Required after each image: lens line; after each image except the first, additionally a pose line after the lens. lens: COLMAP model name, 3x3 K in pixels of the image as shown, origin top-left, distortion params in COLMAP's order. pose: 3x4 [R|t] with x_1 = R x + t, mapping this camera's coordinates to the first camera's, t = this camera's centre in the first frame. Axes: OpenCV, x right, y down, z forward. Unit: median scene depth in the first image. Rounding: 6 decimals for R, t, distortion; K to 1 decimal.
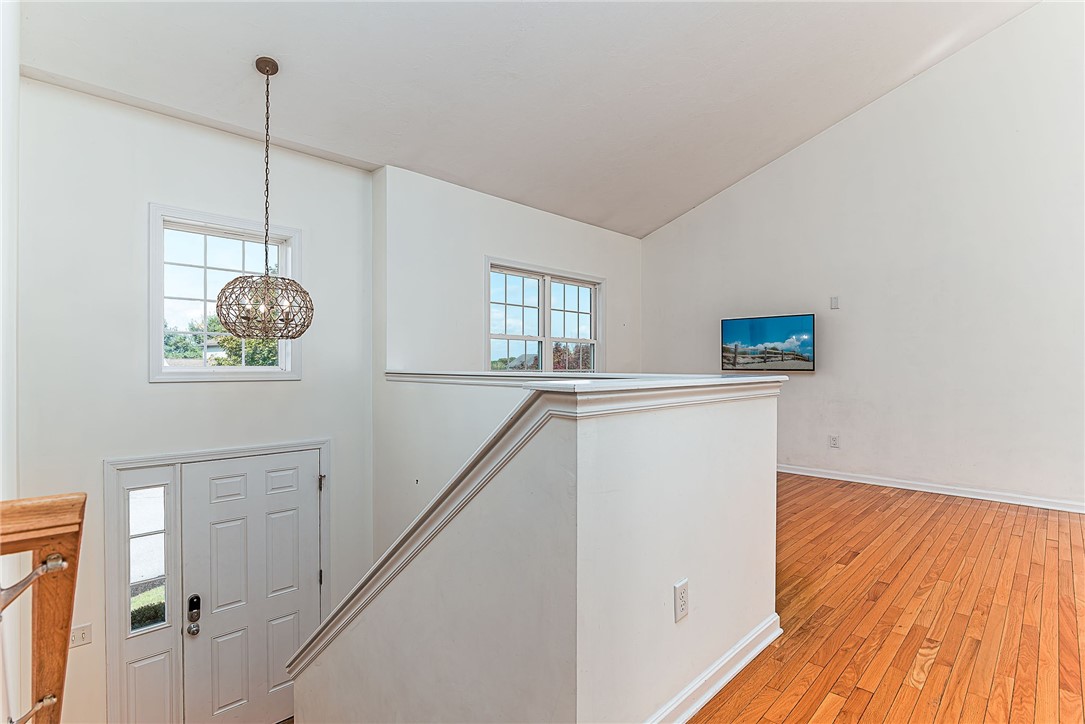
lens RADIAL K [[519.8, 0, 545.8], [0, 519.8, 365.4], [0, 0, 1]] dist [-0.016154, 0.000209]
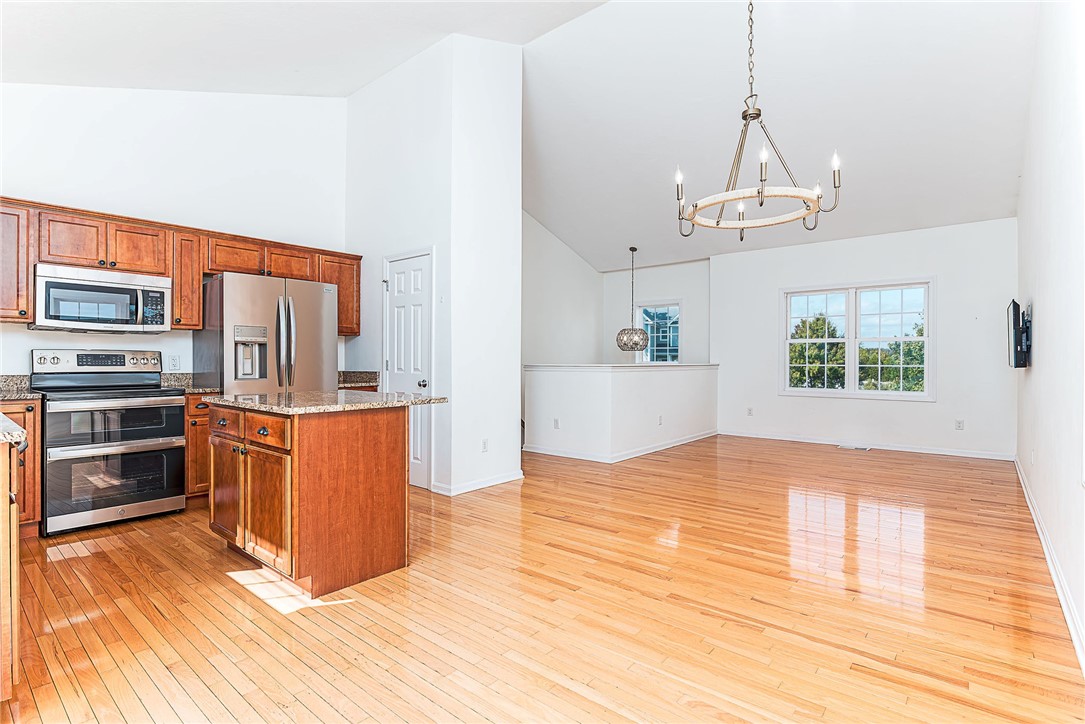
lens RADIAL K [[526.0, 0, 544.8], [0, 526.0, 364.4], [0, 0, 1]] dist [-0.015091, -0.000630]
pose [[0.088488, 0.004612, -0.996067, 1.256999], [-0.001615, 0.999989, 0.004487, 0.002587], [0.996076, 0.001212, 0.088495, 0.179189]]
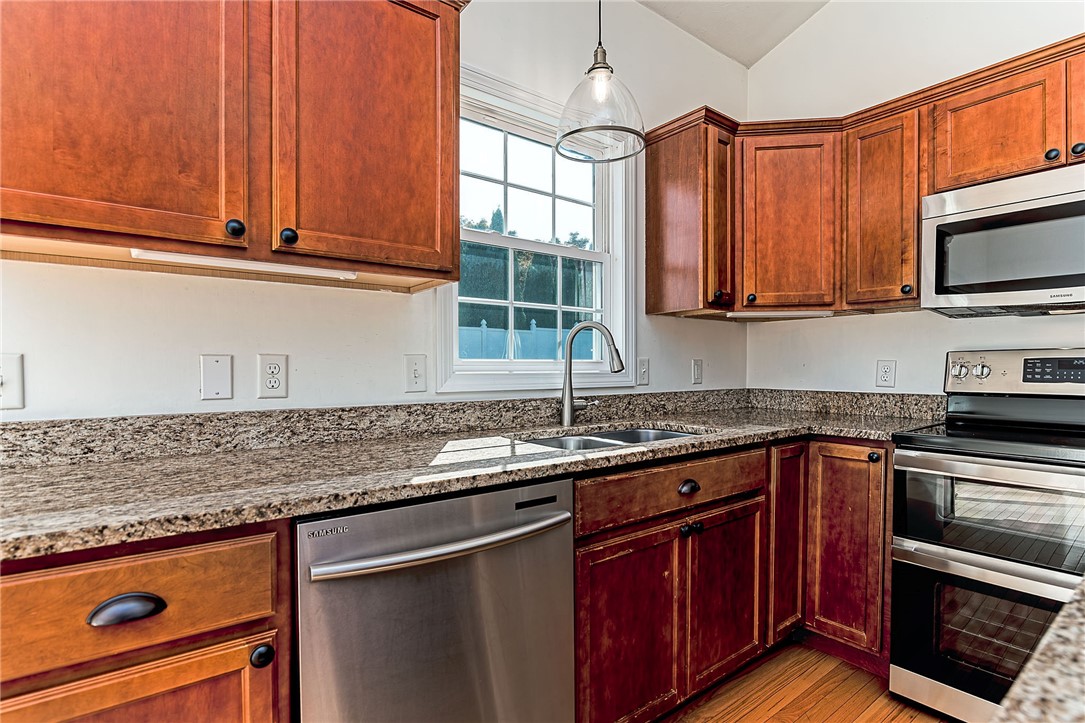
lens RADIAL K [[524.2, 0, 541.6], [0, 524.2, 373.9], [0, 0, 1]] dist [-0.013811, 0.000199]
pose [[-0.991975, -0.003525, 0.126387, 0.777955], [-0.002003, 0.999924, 0.012166, -0.000328], [-0.126420, 0.011815, -0.991906, 0.000954]]
